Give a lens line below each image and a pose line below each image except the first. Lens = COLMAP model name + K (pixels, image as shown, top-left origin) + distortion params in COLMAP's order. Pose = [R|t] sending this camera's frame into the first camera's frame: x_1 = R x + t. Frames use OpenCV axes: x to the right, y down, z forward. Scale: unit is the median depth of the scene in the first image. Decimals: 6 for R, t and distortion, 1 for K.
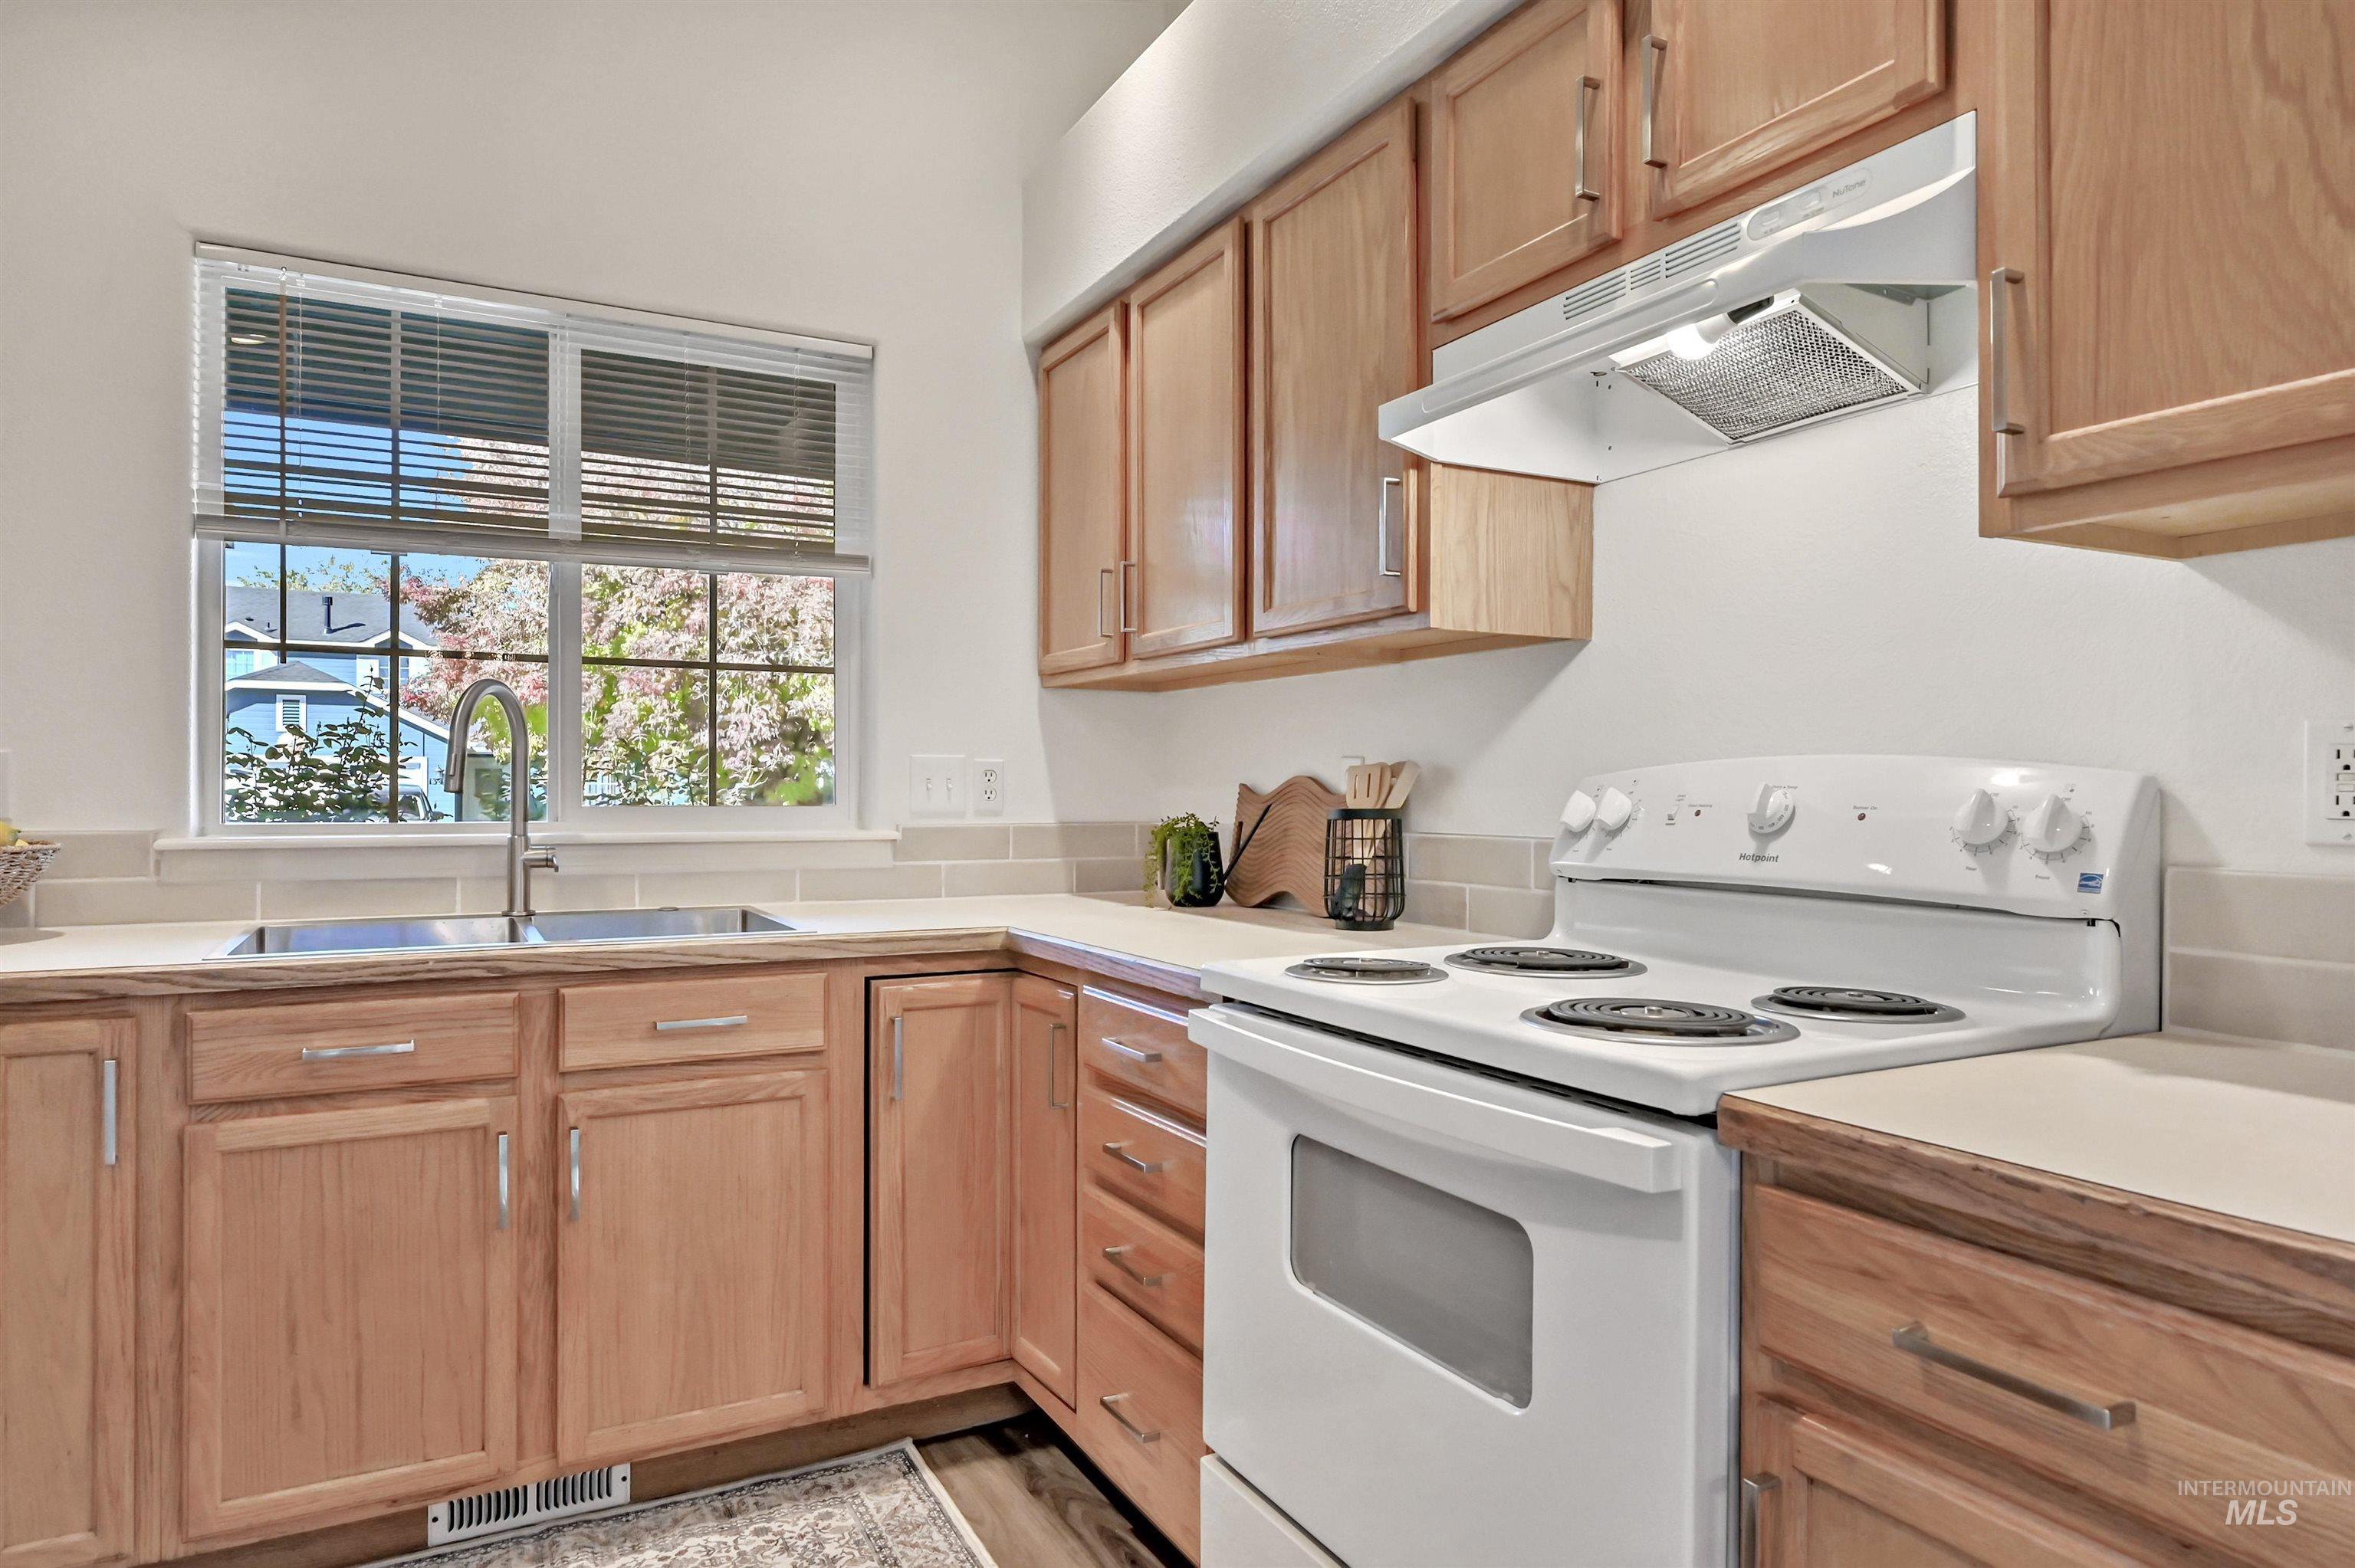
lens RADIAL K [[1400.3, 0, 1154.5], [0, 1400.3, 798.1], [0, 0, 1]] dist [0.001336, 0.001298]
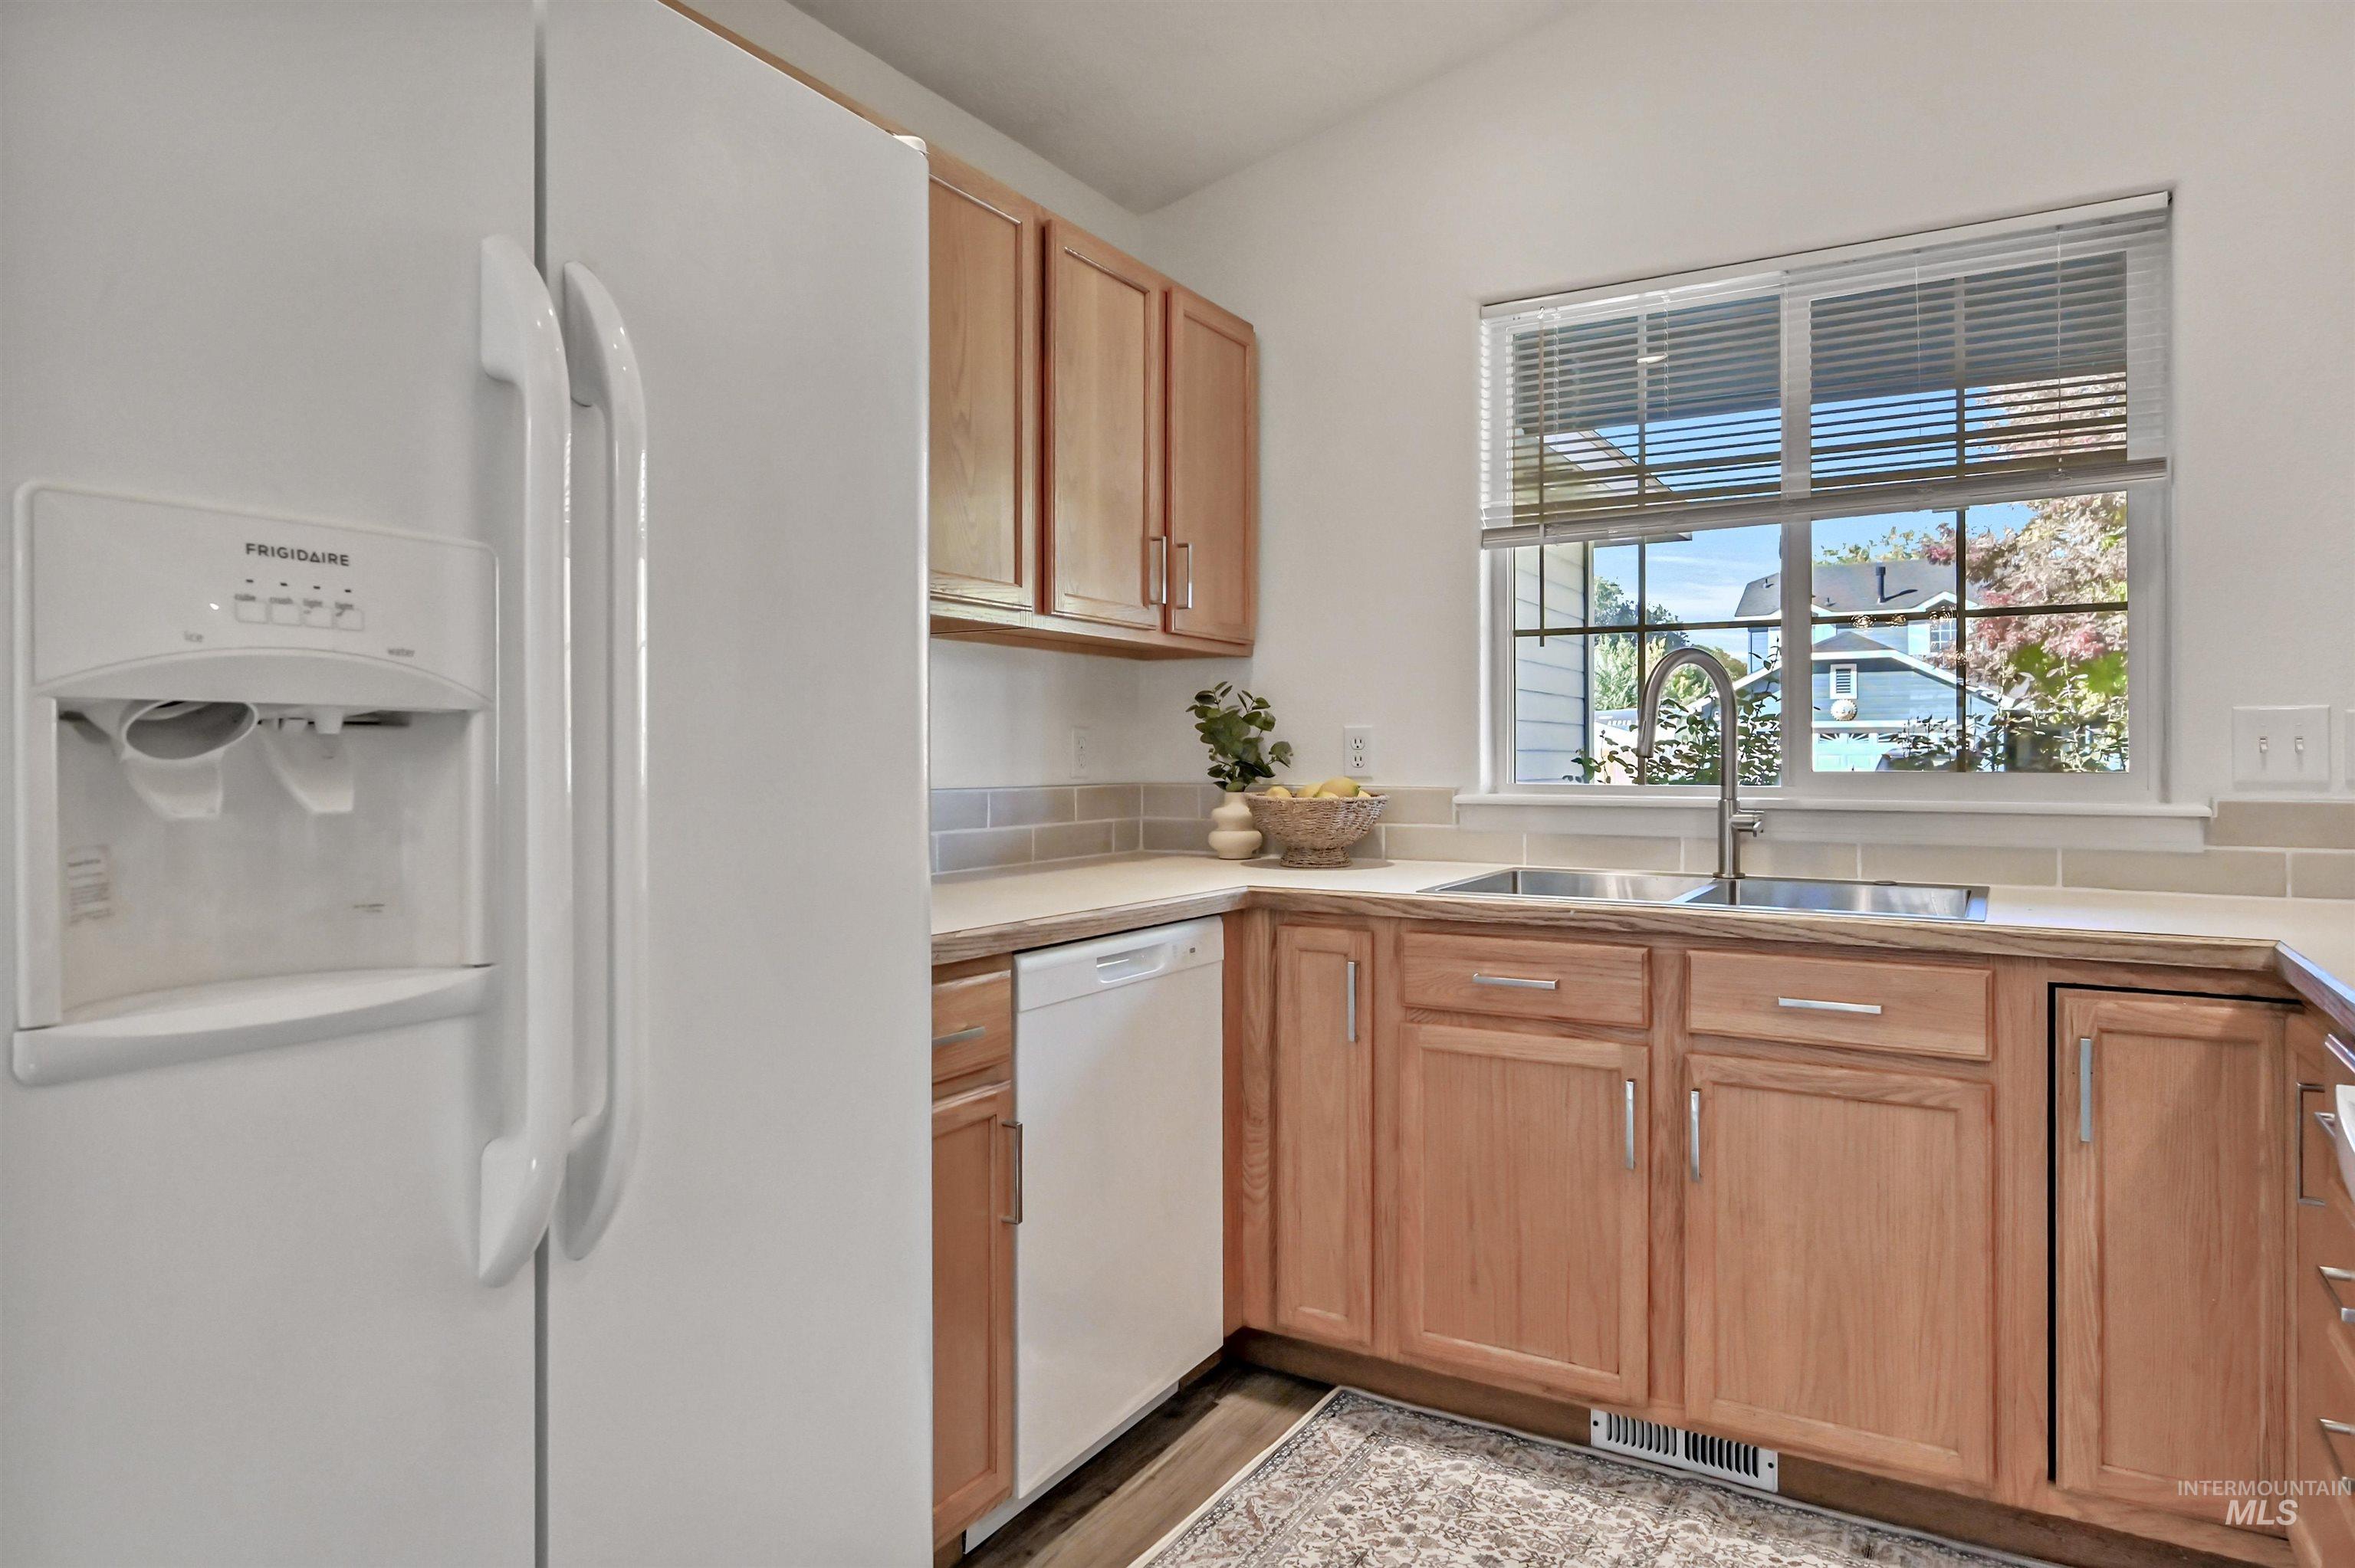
lens RADIAL K [[1400.3, 0, 1154.4], [0, 1400.3, 760.5], [0, 0, 1]] dist [0.001336, 0.001298]
pose [[0.519887, 0.001499, -0.854233, 0.219658], [-0.002269, 0.999997, 0.000374, -0.001119], [0.854232, 0.001744, 0.519890, 0.126795]]
